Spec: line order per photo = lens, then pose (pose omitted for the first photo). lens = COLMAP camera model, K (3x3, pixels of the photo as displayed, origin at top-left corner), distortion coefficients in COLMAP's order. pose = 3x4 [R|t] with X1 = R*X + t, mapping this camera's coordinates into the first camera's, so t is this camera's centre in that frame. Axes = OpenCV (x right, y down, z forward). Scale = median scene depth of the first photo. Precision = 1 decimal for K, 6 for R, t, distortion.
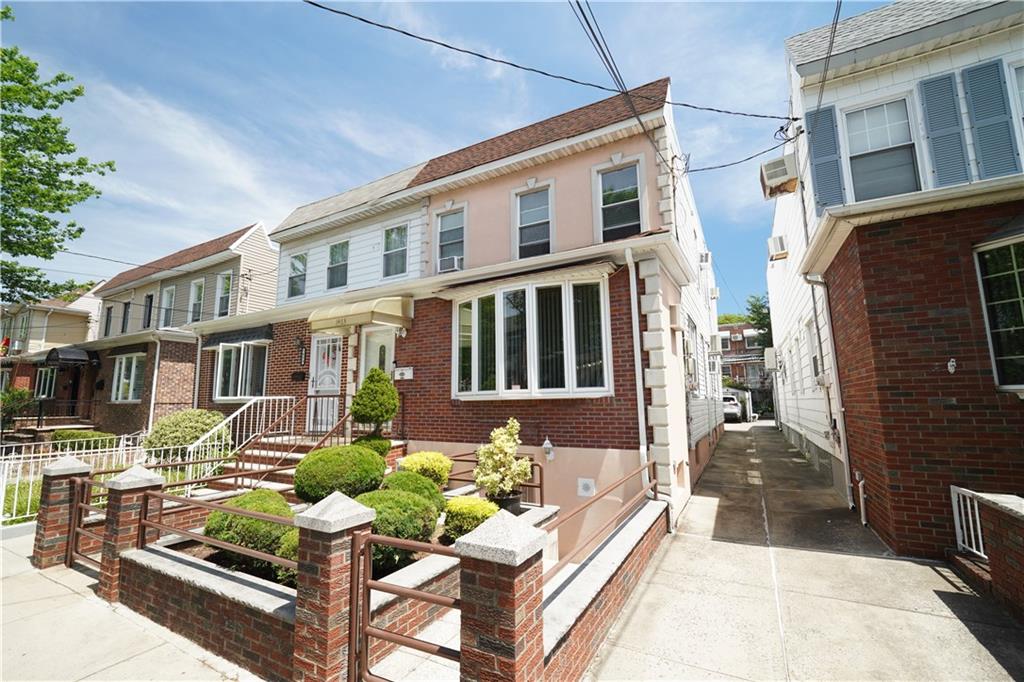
lens RADIAL K [[428.8, 0, 510.5], [0, 428.8, 344.9], [0, 0, 1]] dist [-0.018672, 0.006323]
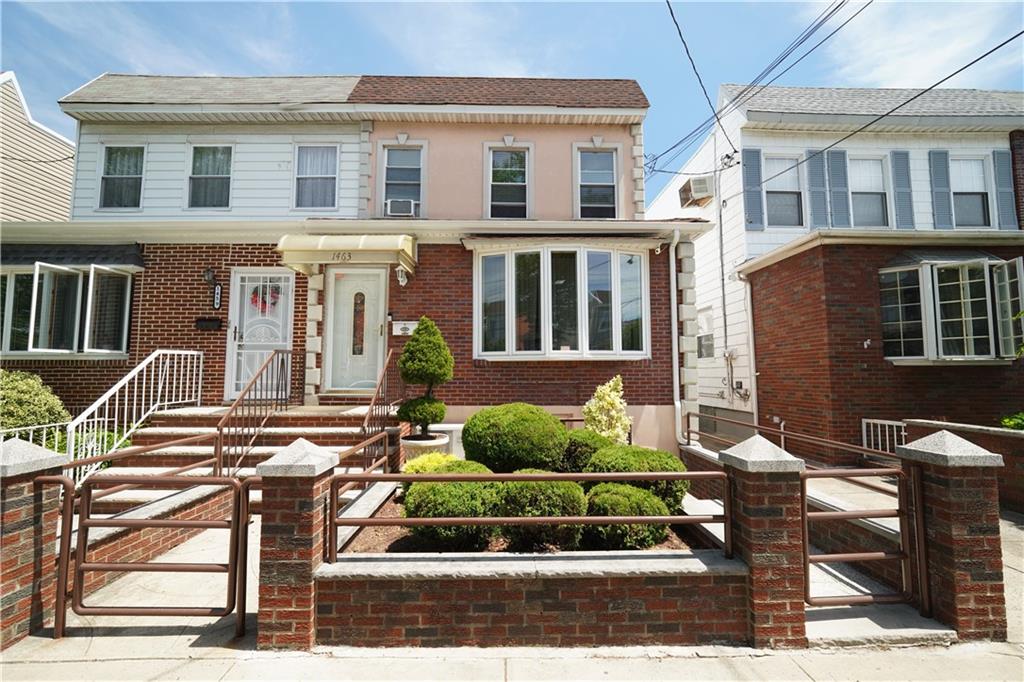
lens RADIAL K [[428.8, 0, 510.5], [0, 428.8, 344.9], [0, 0, 1]] dist [-0.018672, 0.006323]
pose [[0.866207, 0.045469, 0.497613, -0.557978], [-0.075537, 0.996322, 0.040451, 0.056138], [-0.493944, -0.072627, 0.866455, 0.179250]]
